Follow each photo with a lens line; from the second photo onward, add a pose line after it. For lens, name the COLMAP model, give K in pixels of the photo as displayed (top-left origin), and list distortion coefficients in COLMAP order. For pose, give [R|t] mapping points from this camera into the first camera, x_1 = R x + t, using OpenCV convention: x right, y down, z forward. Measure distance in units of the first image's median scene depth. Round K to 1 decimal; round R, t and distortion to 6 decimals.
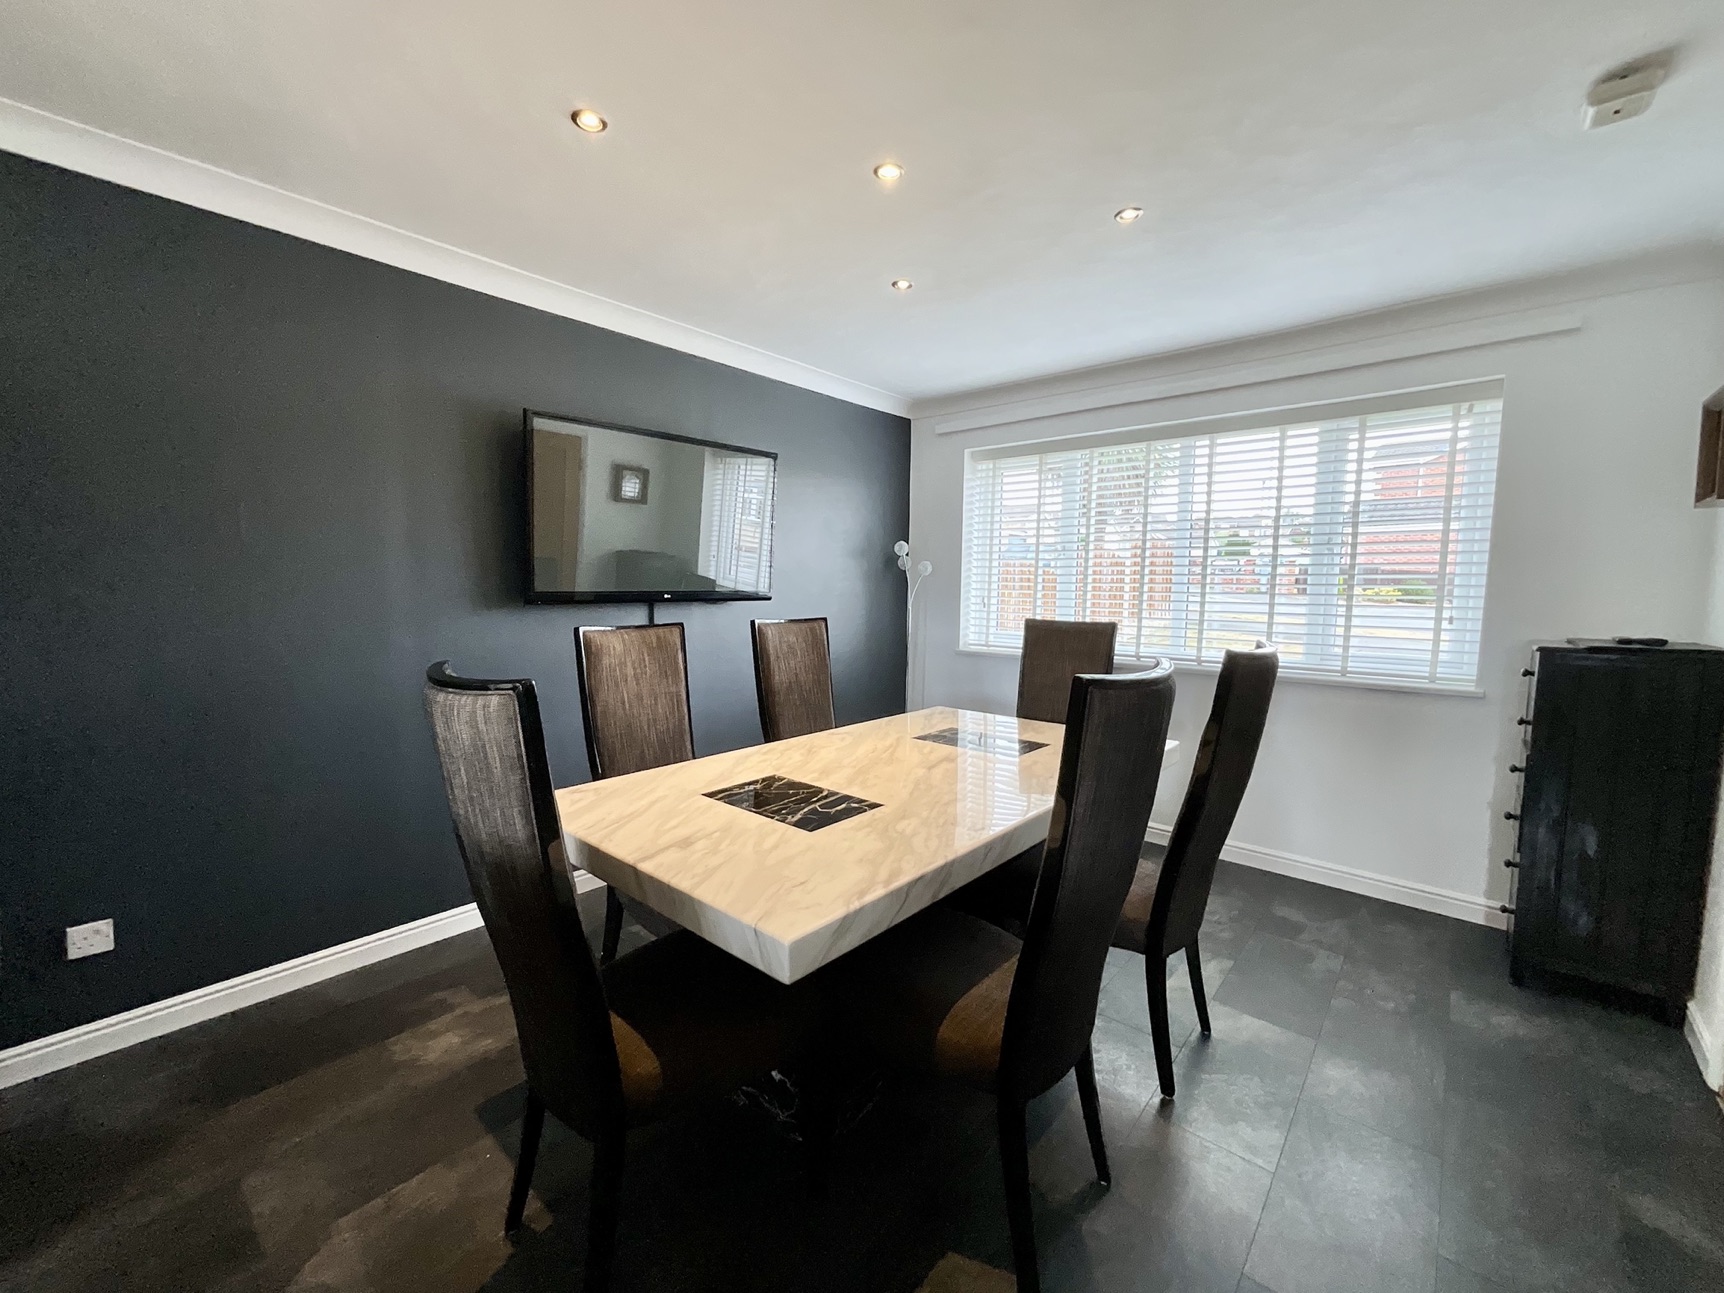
lens RADIAL K [[701.2, 0, 872.1], [0, 701.2, 645.8], [0, 0, 1]] dist [0.001277, -0.000525]
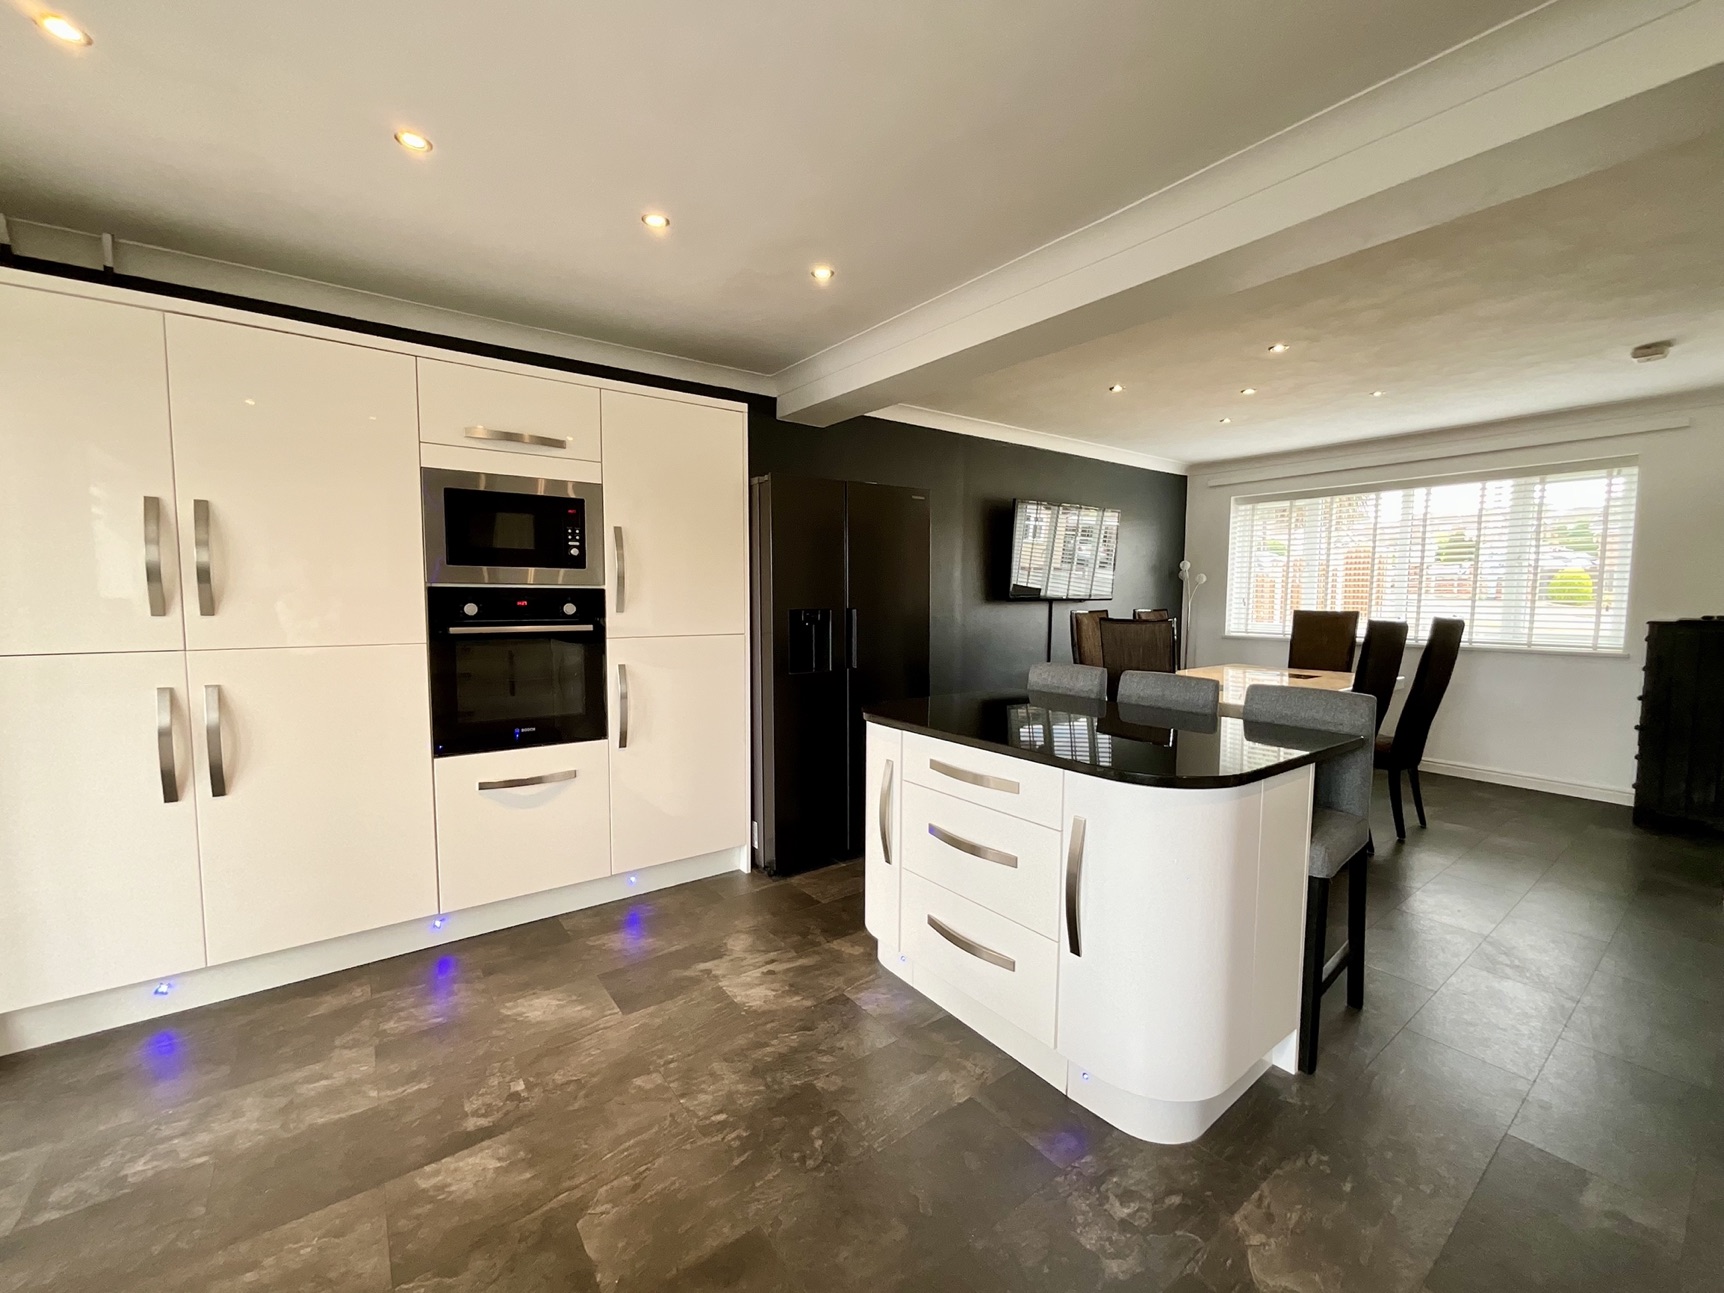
lens RADIAL K [[701.2, 0, 861.1], [0, 701.2, 648.9], [0, 0, 1]] dist [0.001277, -0.000525]
pose [[0.973906, 0.006596, -0.226855, -0.383959], [-0.008647, 0.999930, -0.008045, 0.072023], [0.226786, 0.009796, 0.973895, -0.796965]]
